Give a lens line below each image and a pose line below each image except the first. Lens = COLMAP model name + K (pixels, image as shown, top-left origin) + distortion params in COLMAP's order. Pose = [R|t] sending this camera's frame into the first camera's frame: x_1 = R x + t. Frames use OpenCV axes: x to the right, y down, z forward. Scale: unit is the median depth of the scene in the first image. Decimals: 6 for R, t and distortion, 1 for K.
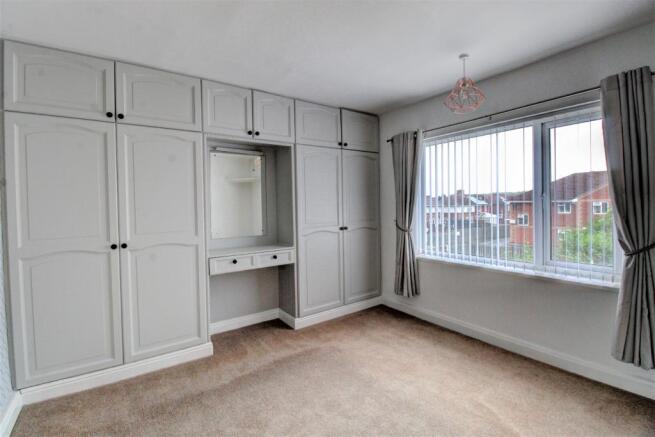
lens RADIAL K [[315.7, 0, 318.0], [0, 315.7, 208.1], [0, 0, 1]] dist [0.002370, -0.016934]
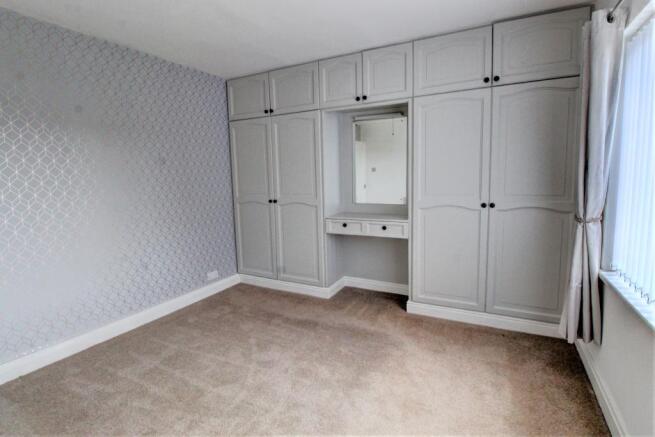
lens RADIAL K [[315.7, 0, 318.0], [0, 315.7, 208.1], [0, 0, 1]] dist [0.002370, -0.016934]
pose [[0.438677, 0.099503, -0.893119, 0.614971], [0.005225, 0.993552, 0.113259, -0.010802], [0.898629, -0.054351, 0.435329, 0.420450]]
